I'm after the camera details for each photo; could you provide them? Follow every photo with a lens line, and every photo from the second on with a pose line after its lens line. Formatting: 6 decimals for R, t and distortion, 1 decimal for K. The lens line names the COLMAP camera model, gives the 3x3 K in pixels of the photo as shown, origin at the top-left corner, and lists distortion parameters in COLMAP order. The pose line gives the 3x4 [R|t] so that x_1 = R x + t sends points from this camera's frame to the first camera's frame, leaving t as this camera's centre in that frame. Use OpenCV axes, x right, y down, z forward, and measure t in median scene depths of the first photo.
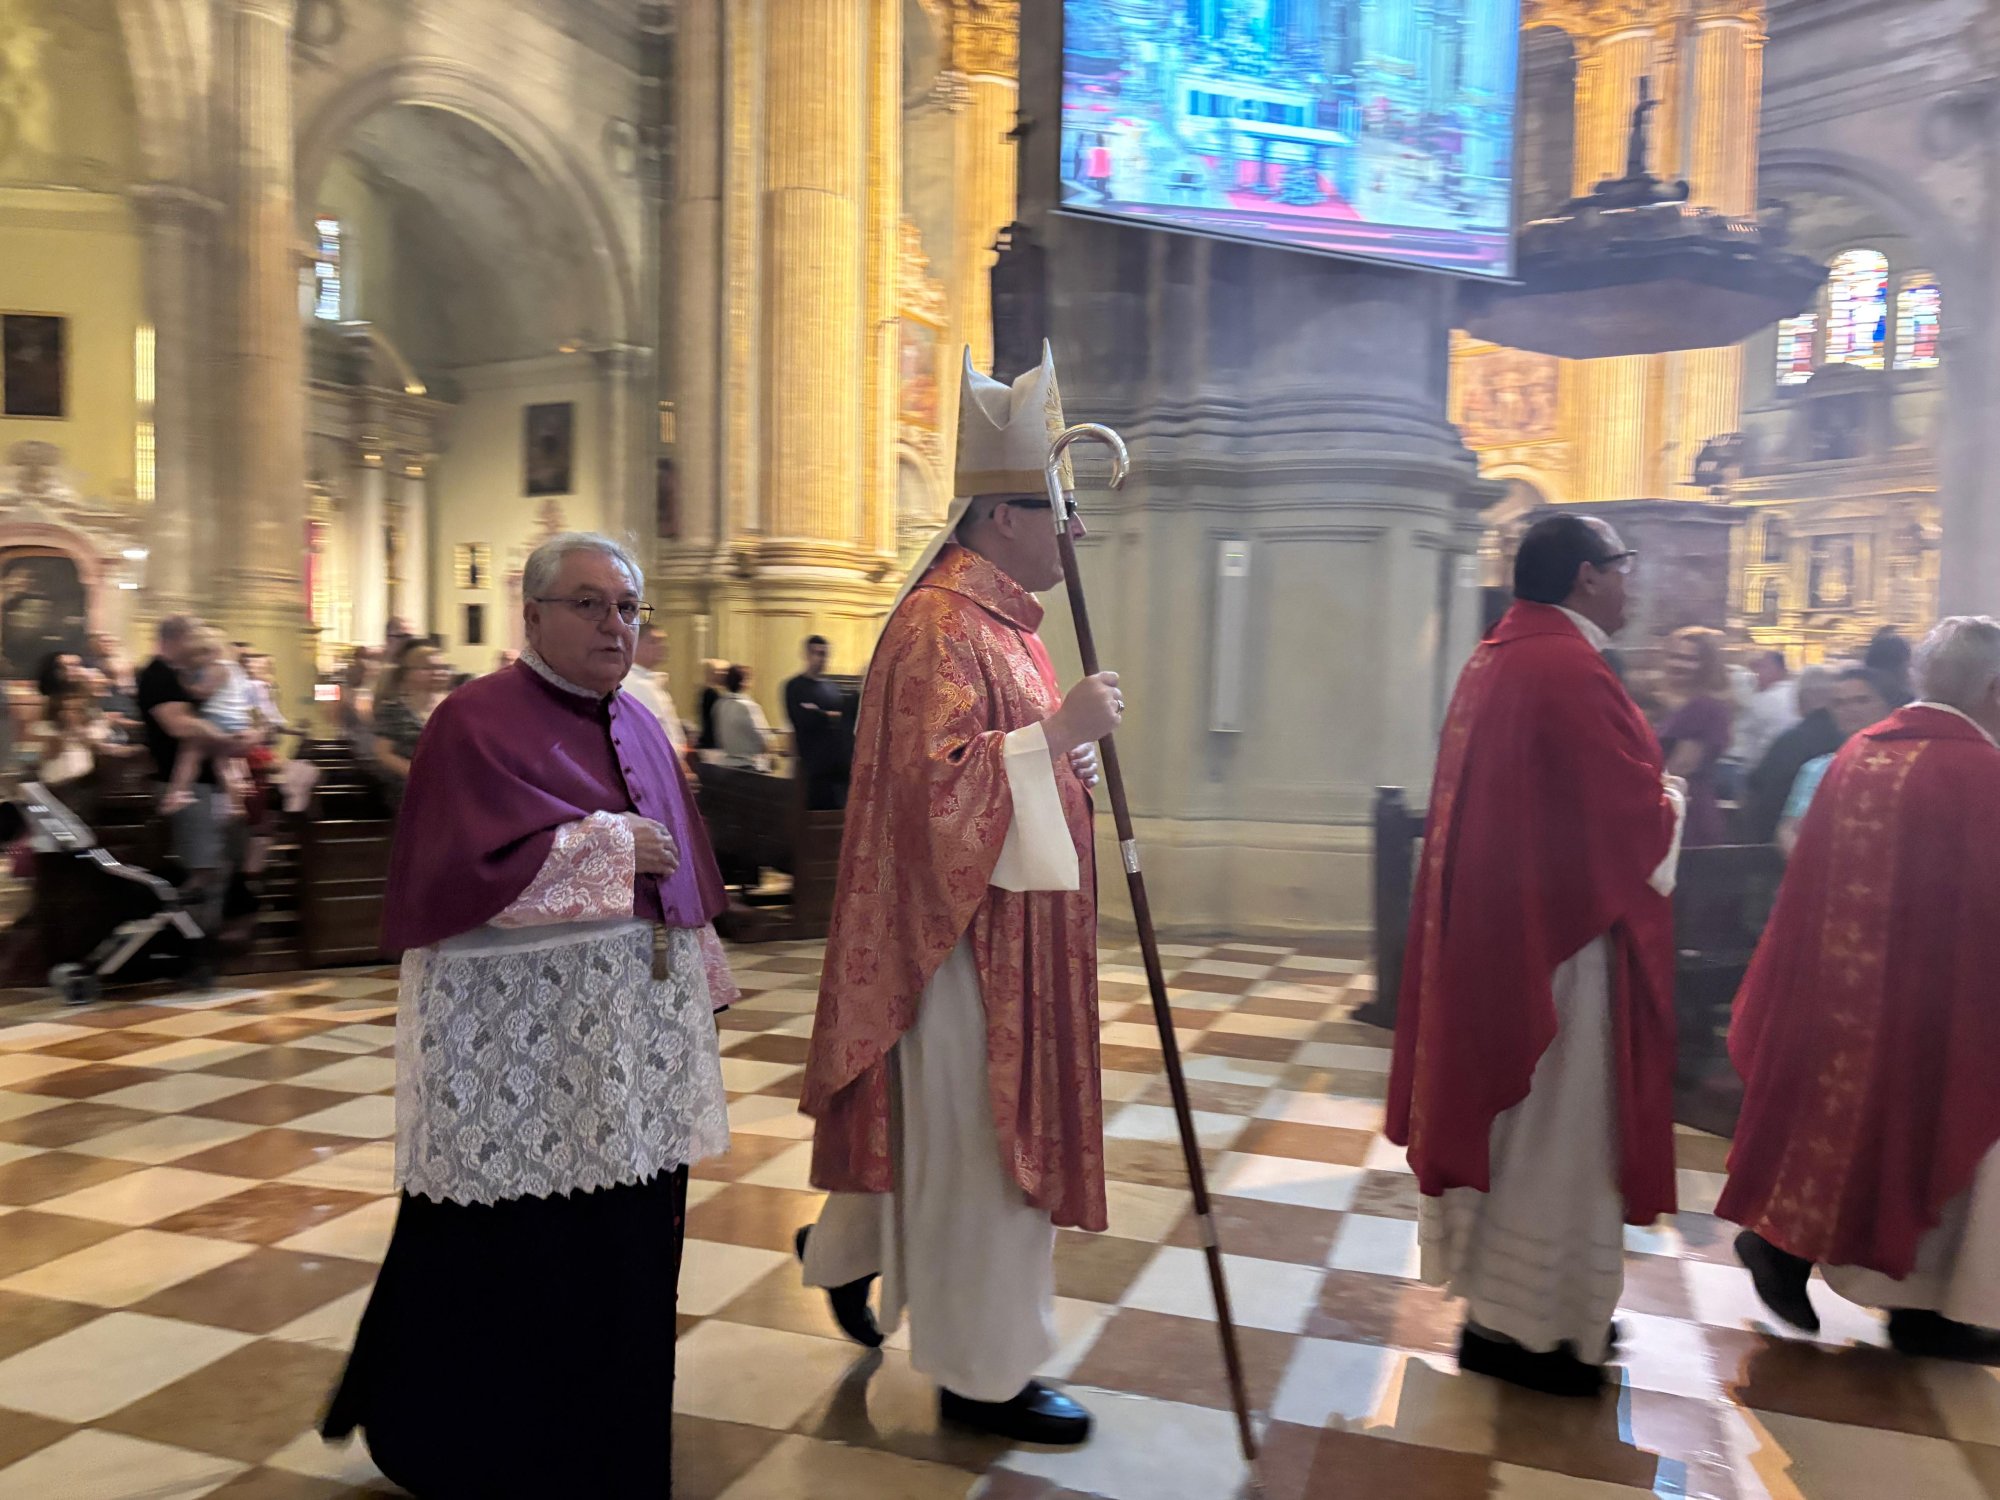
lens RADIAL K [[1509.3, 0, 1016.4], [0, 1509.3, 739.5], [0, 0, 1]] dist [0.063141, -0.069566]
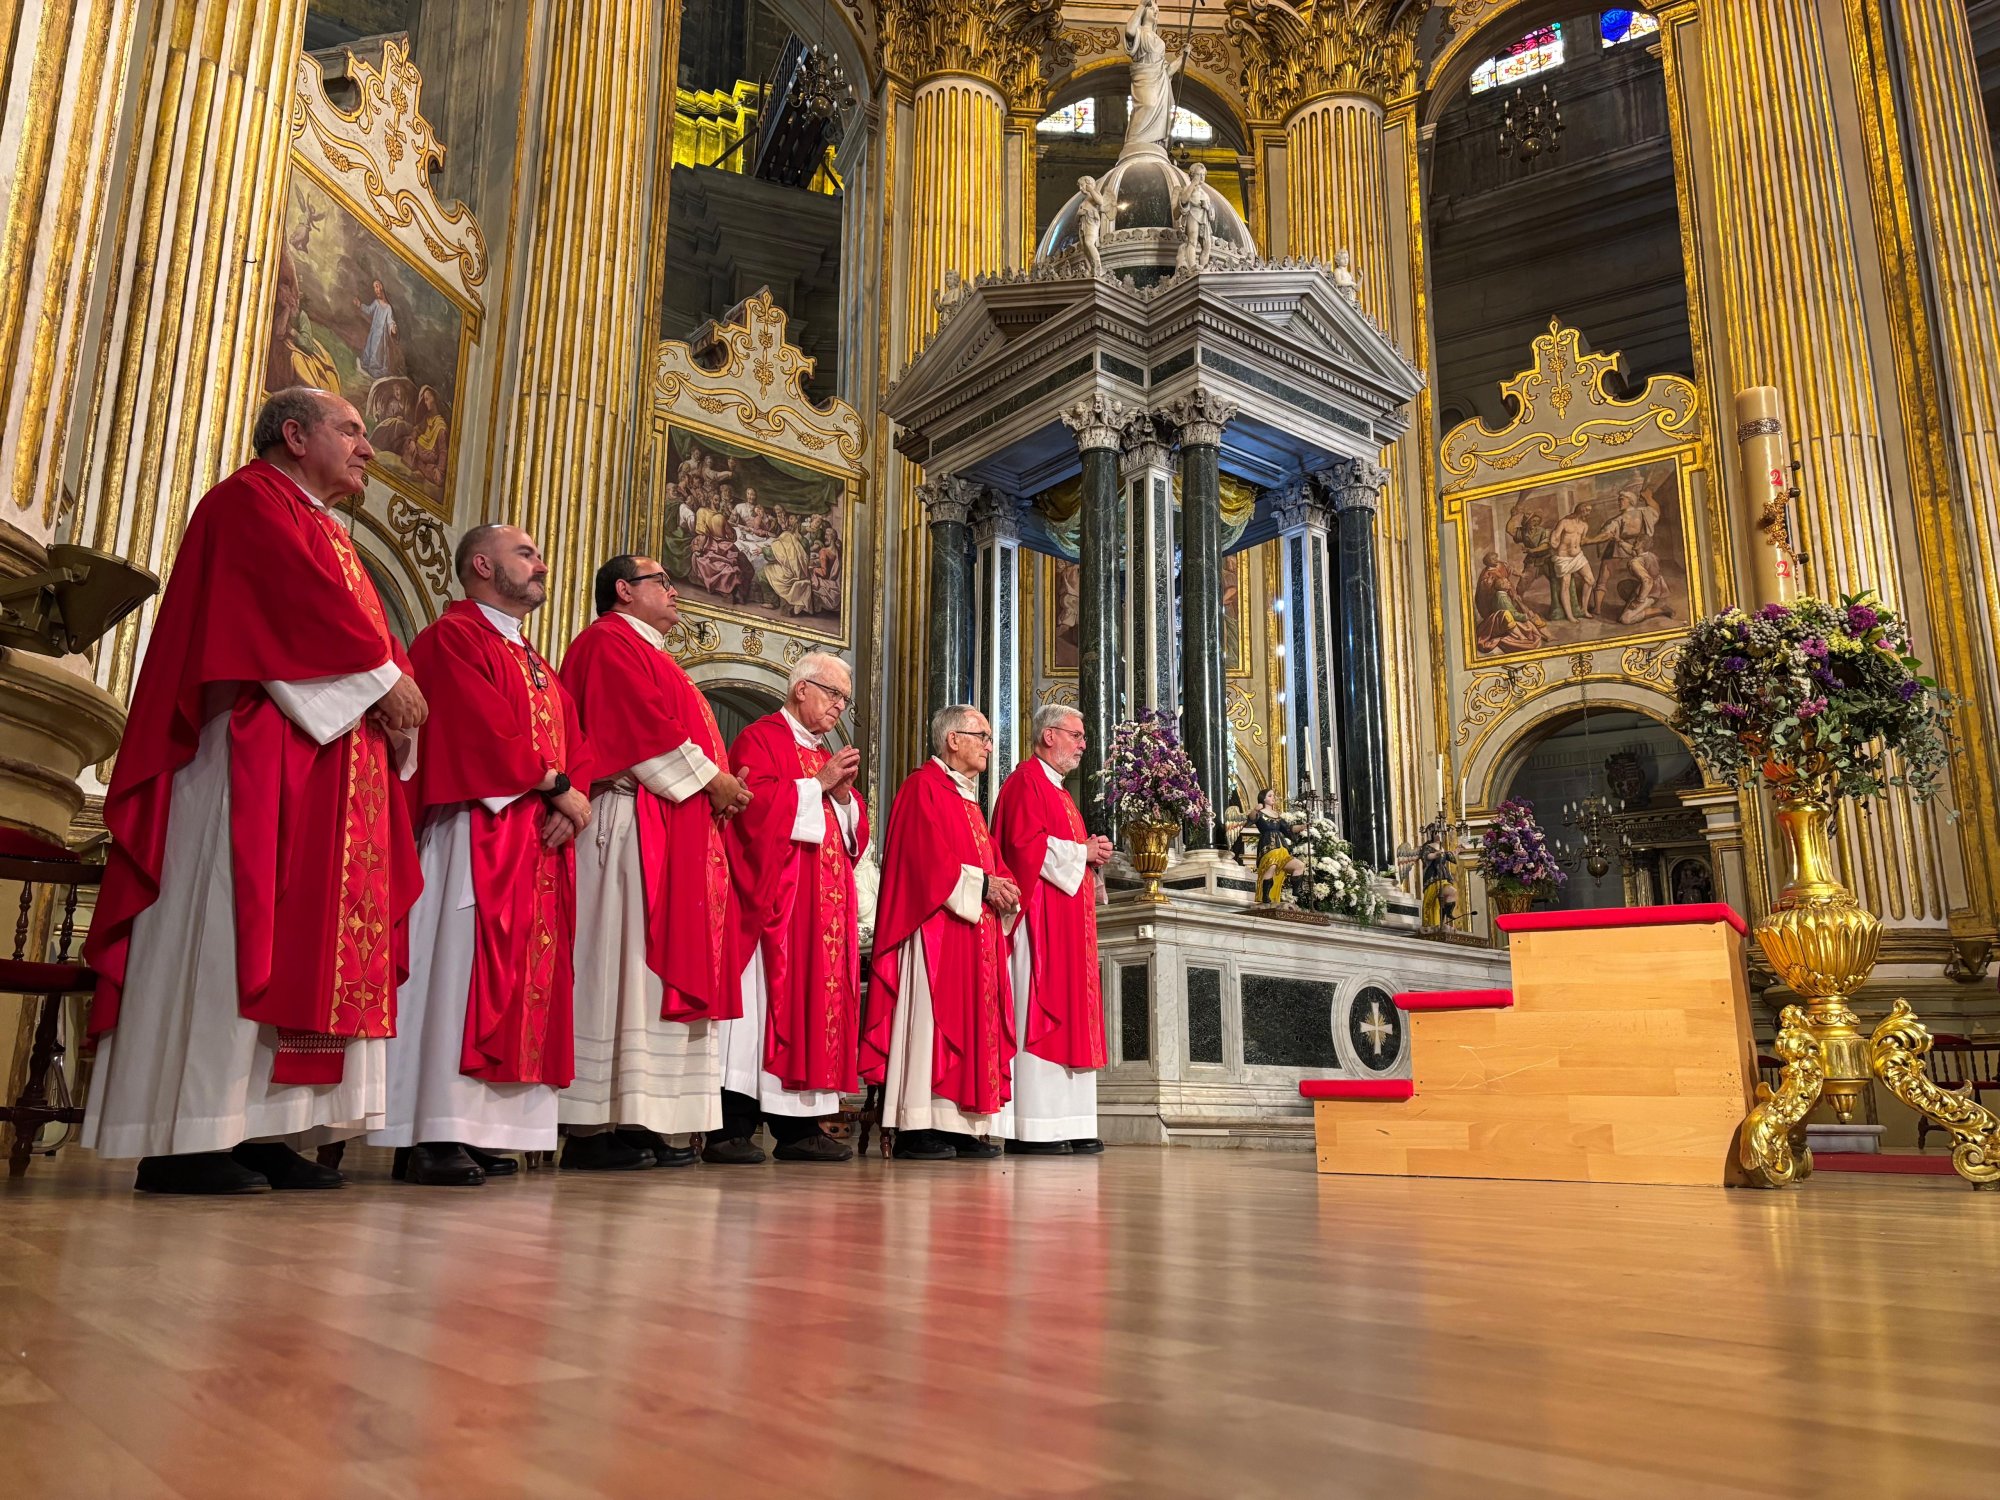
lens RADIAL K [[1516.1, 0, 991.6], [0, 1516.1, 753.4], [0, 0, 1]] dist [0.065383, -0.058369]
pose [[0.970118, 0.046289, 0.238177, -0.001596], [0.018505, 0.964659, -0.262852, -0.021521], [-0.241927, 0.259405, 0.934976, 0.557162]]
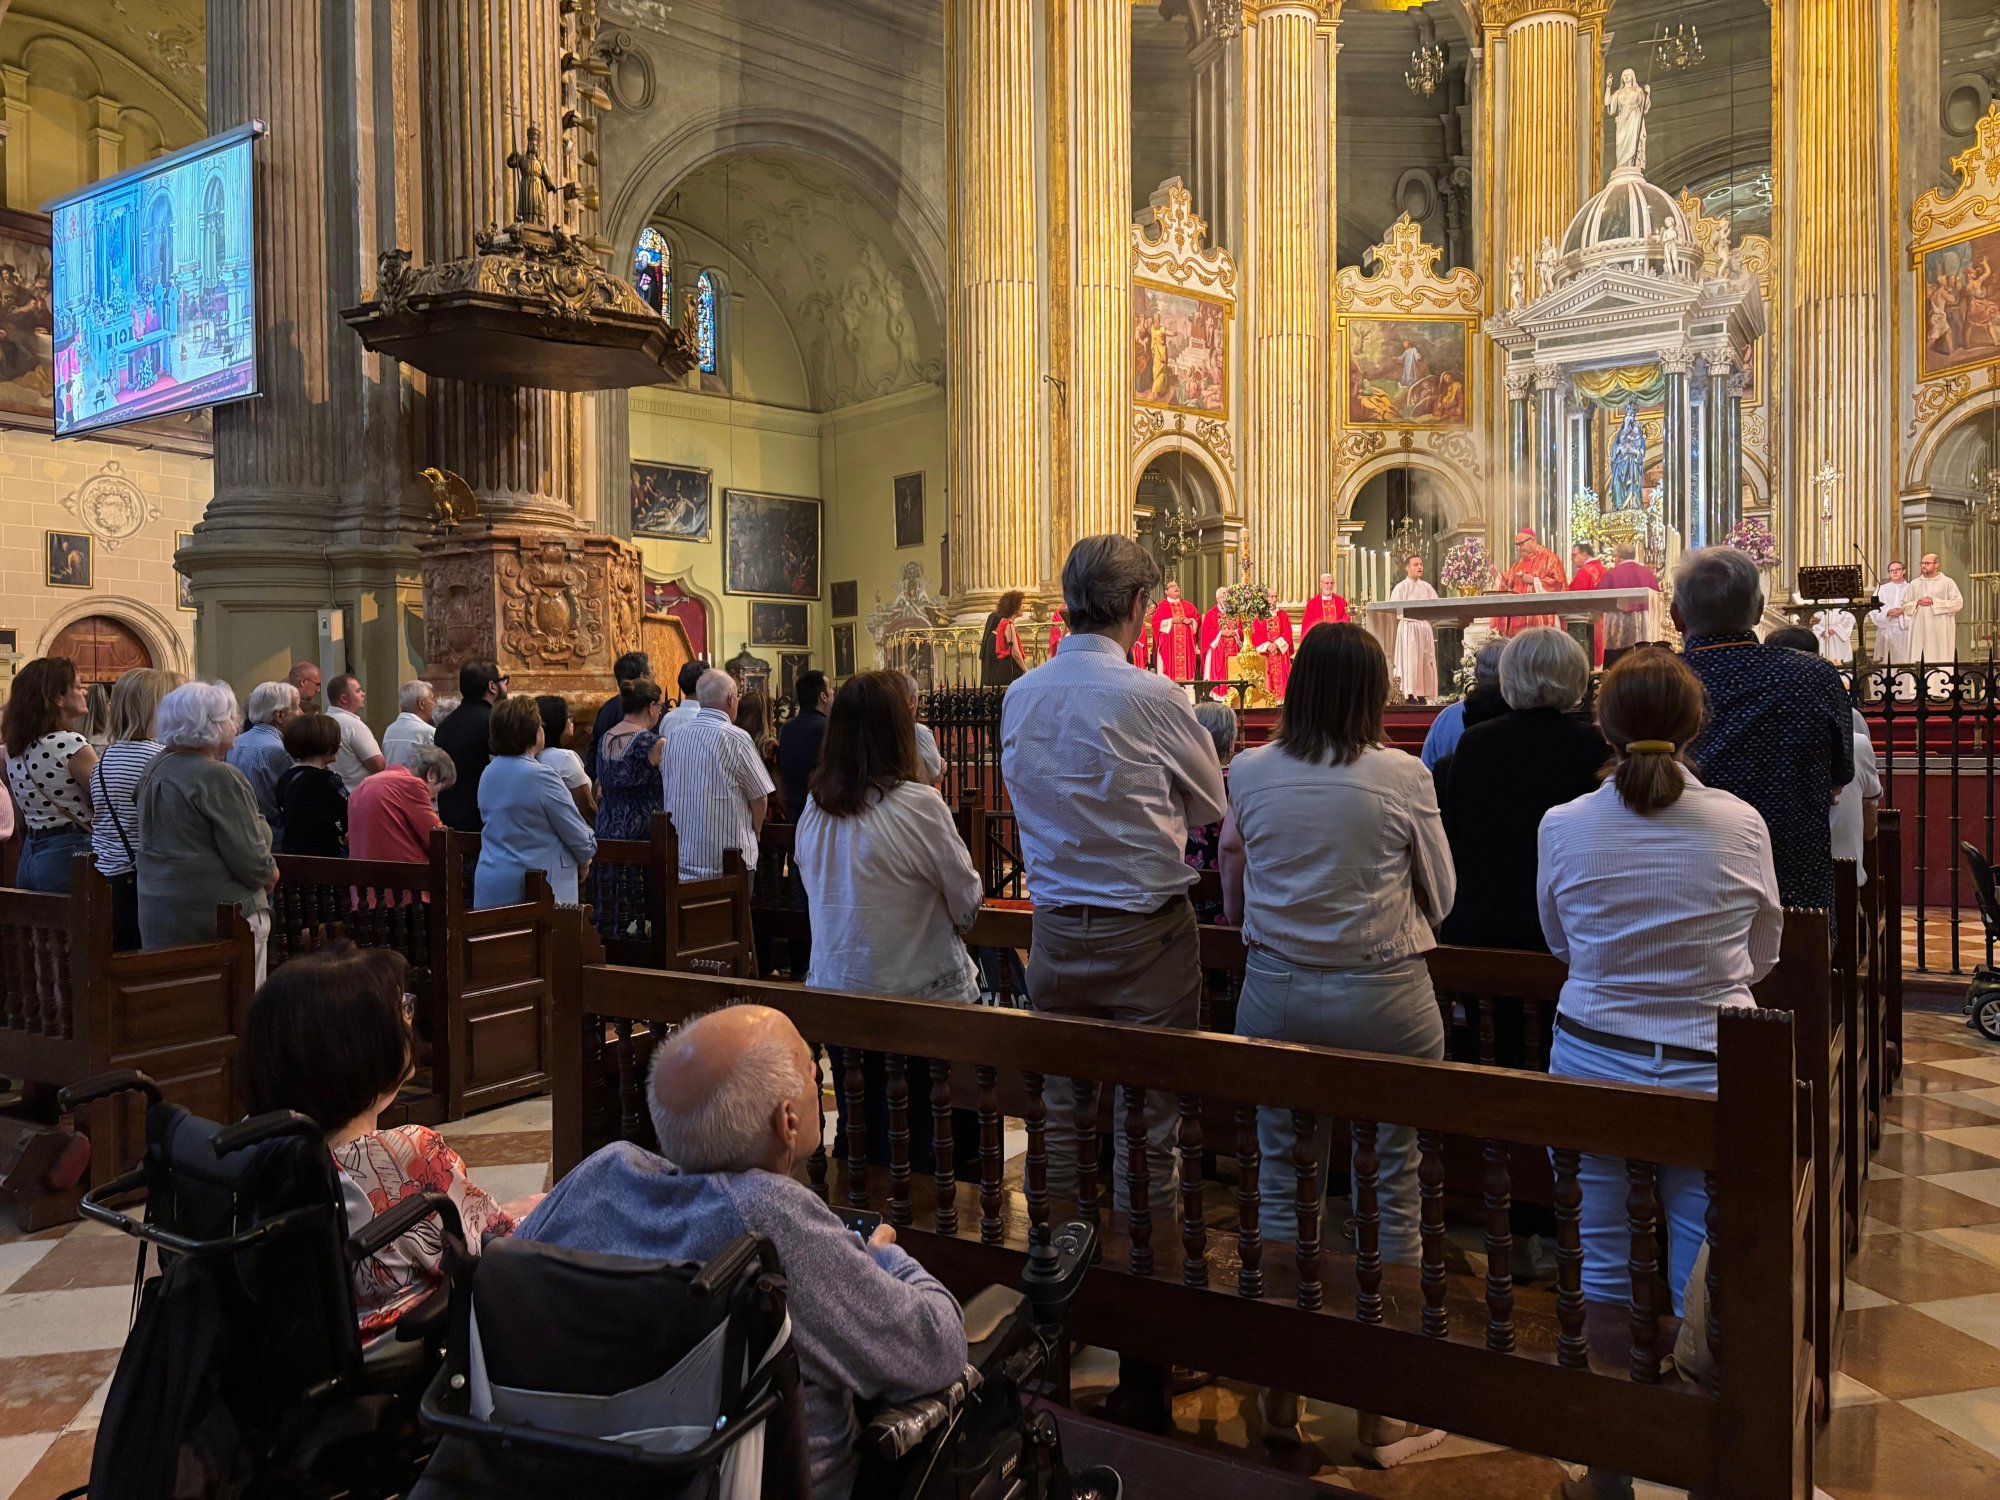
lens RADIAL K [[1509.3, 0, 1016.4], [0, 1509.3, 739.5], [0, 0, 1]] dist [0.063141, -0.069566]
pose [[0.556881, -0.017569, -0.830407, 0.538224], [-0.007568, 0.999627, -0.026224, 0.008601], [0.830558, 0.020888, 0.556540, 0.261722]]
